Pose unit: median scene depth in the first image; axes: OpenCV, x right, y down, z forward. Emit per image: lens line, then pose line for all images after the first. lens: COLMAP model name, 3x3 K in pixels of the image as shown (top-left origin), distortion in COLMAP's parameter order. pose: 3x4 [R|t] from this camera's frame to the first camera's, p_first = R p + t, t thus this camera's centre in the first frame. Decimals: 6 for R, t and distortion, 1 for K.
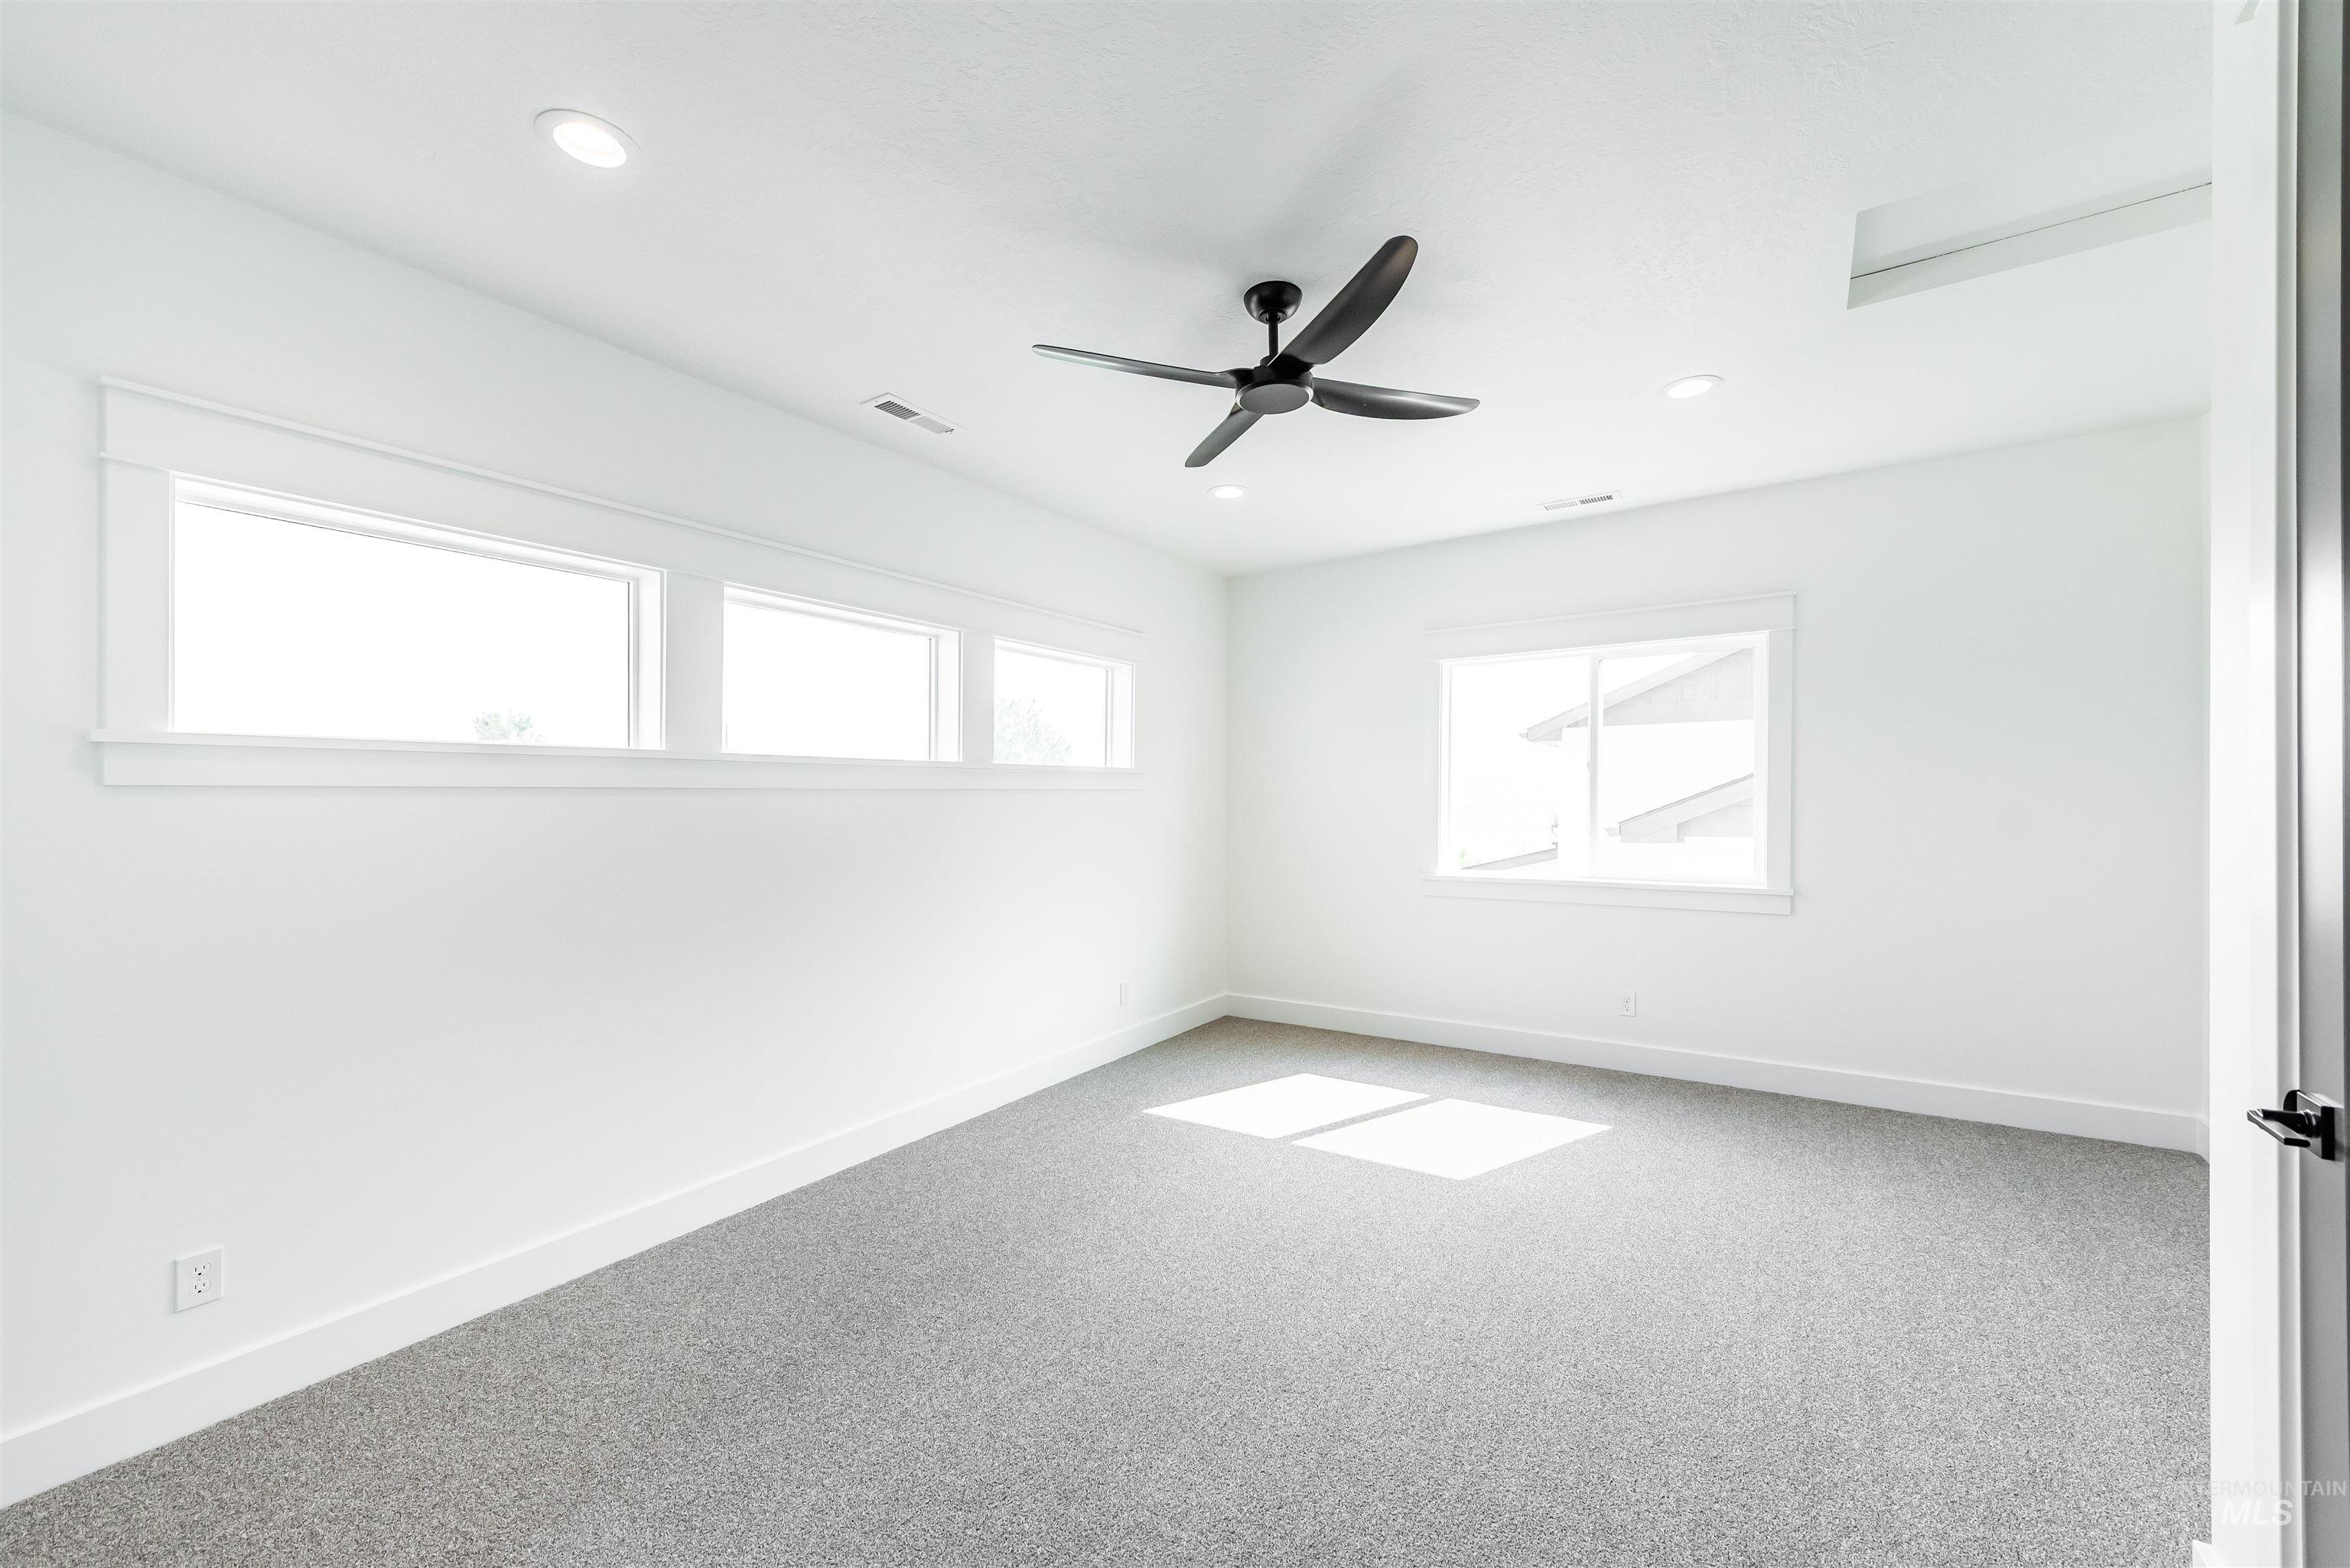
lens RADIAL K [[937.3, 0, 1175.0], [0, 937.3, 784.0], [0, 0, 1]] dist [0.000523, -0.000110]
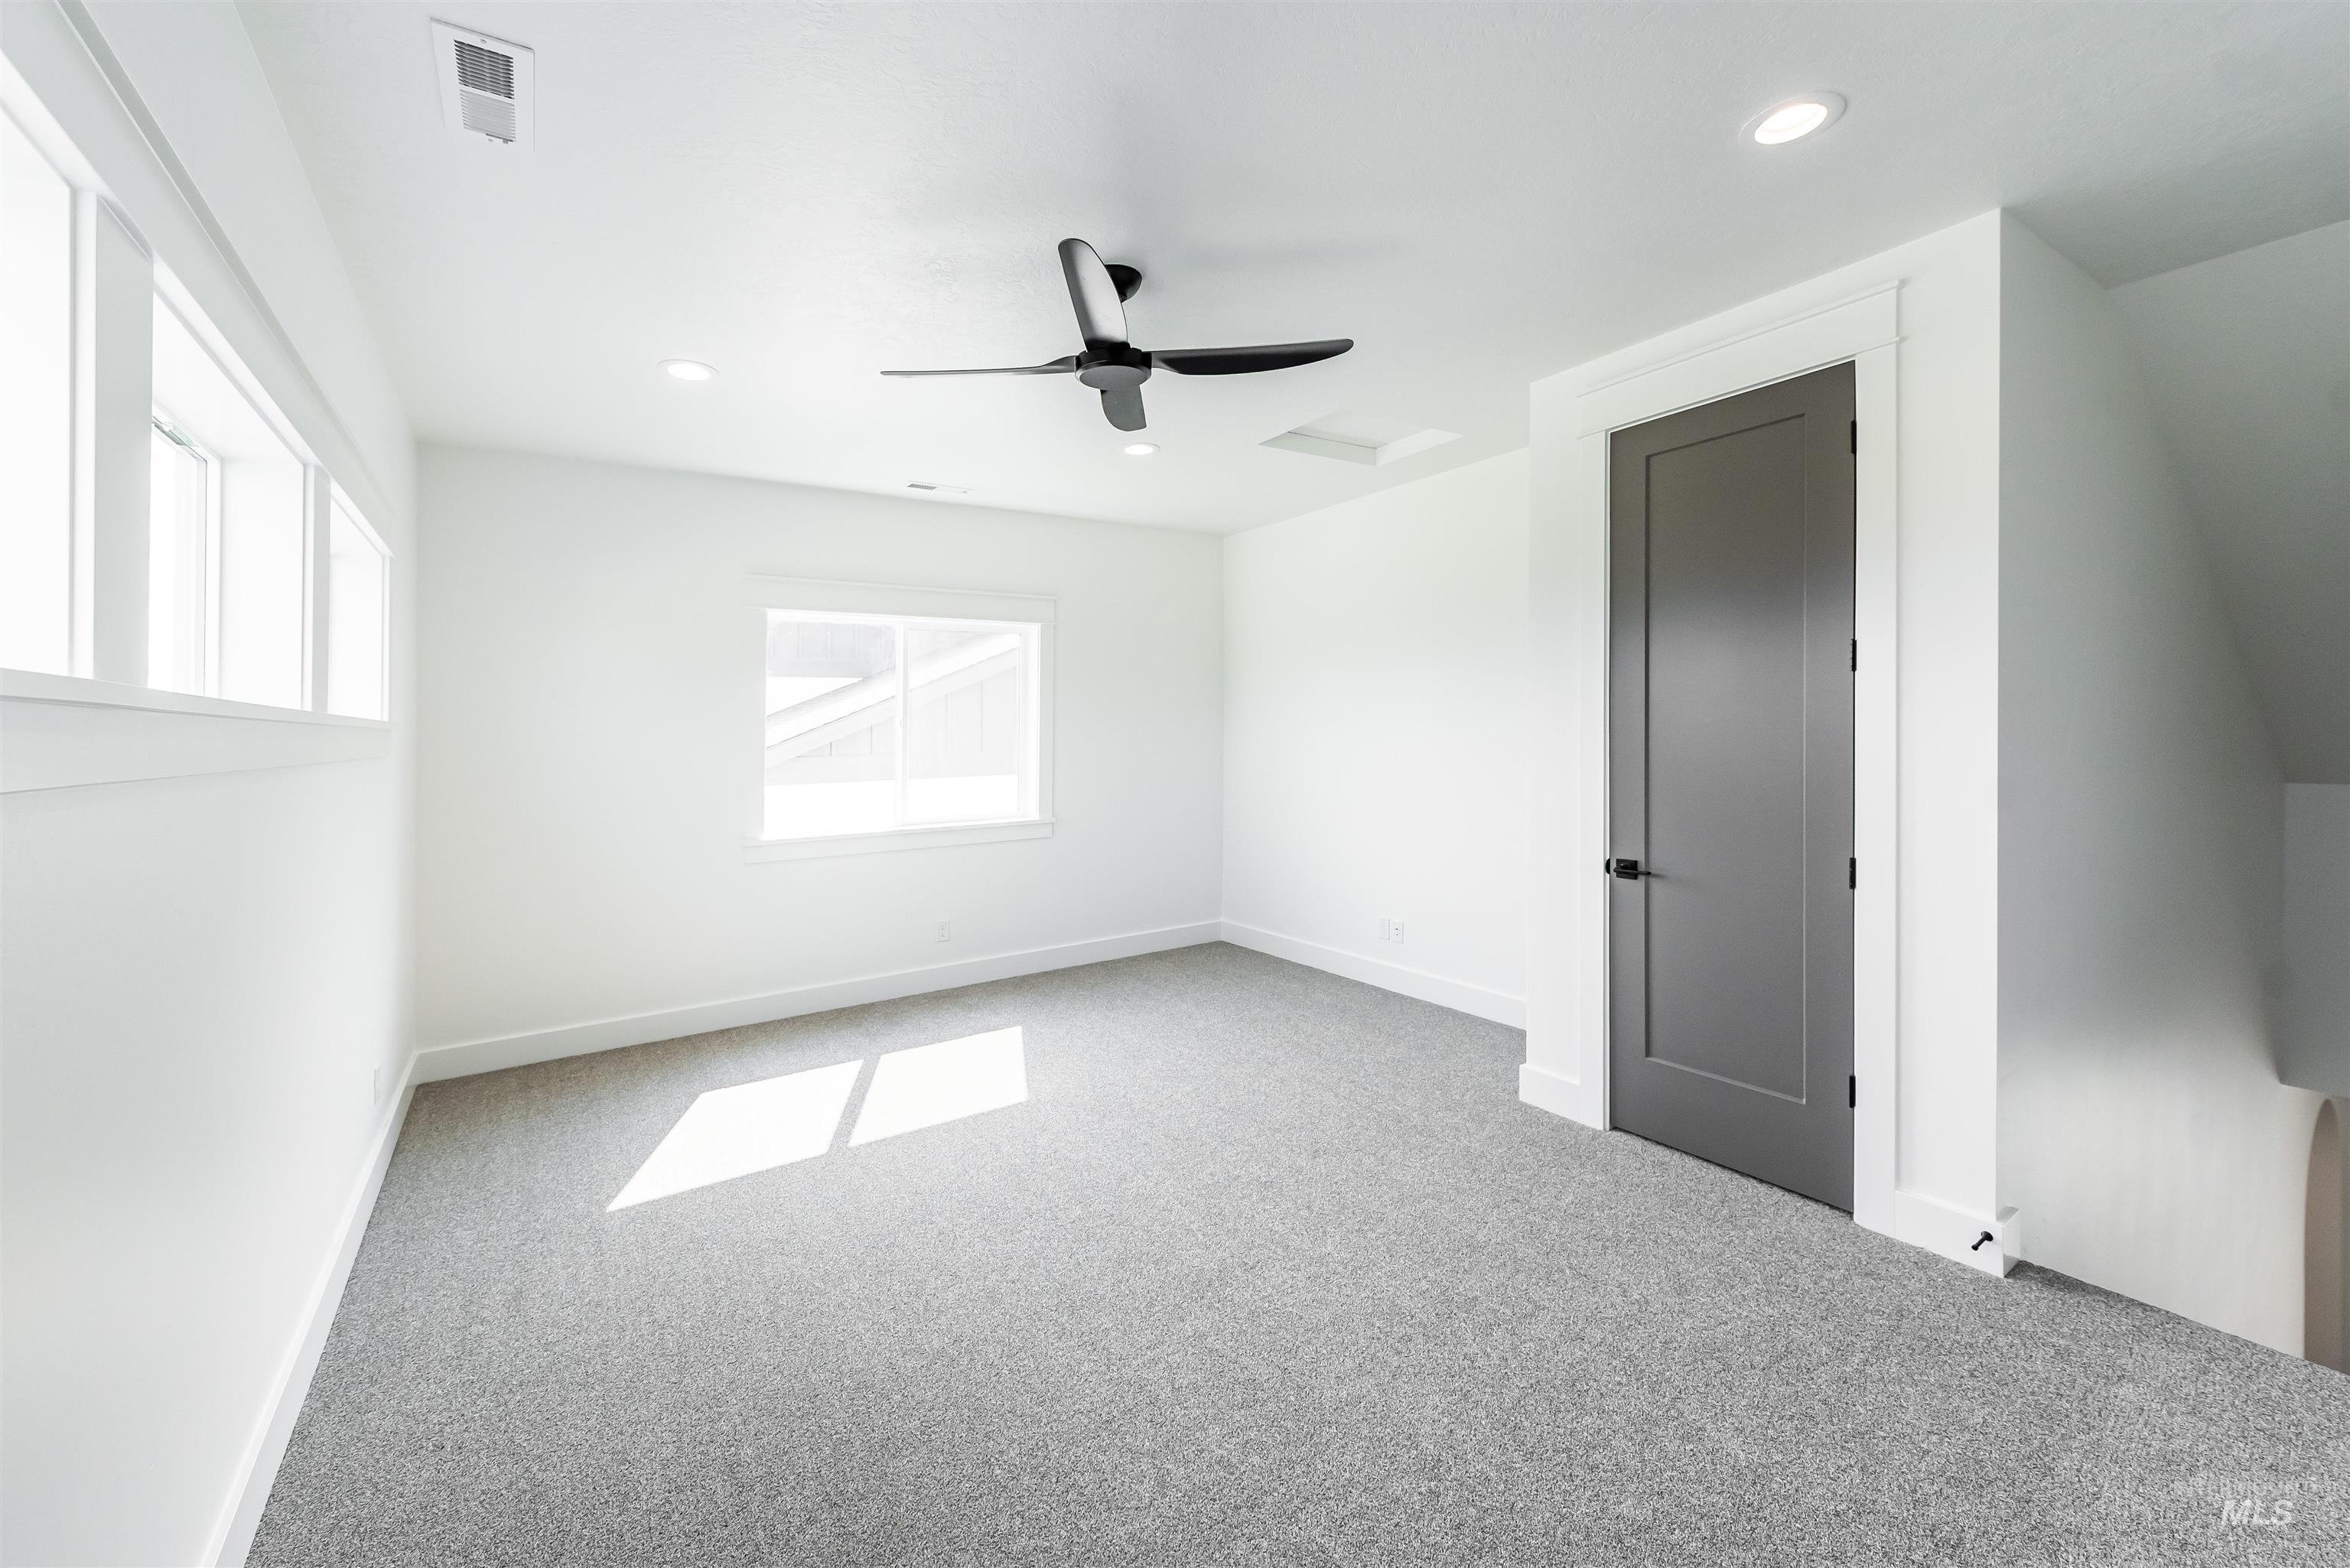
lens RADIAL K [[923.1, 0, 1174.4], [0, 923.1, 743.3], [0, 0, 1]] dist [0.001144, -0.000015]
pose [[0.380262, -0.011998, 0.924801, -0.500055], [0.001547, 0.999923, 0.012336, -0.011221], [-0.924877, -0.003260, 0.380251, 0.334121]]
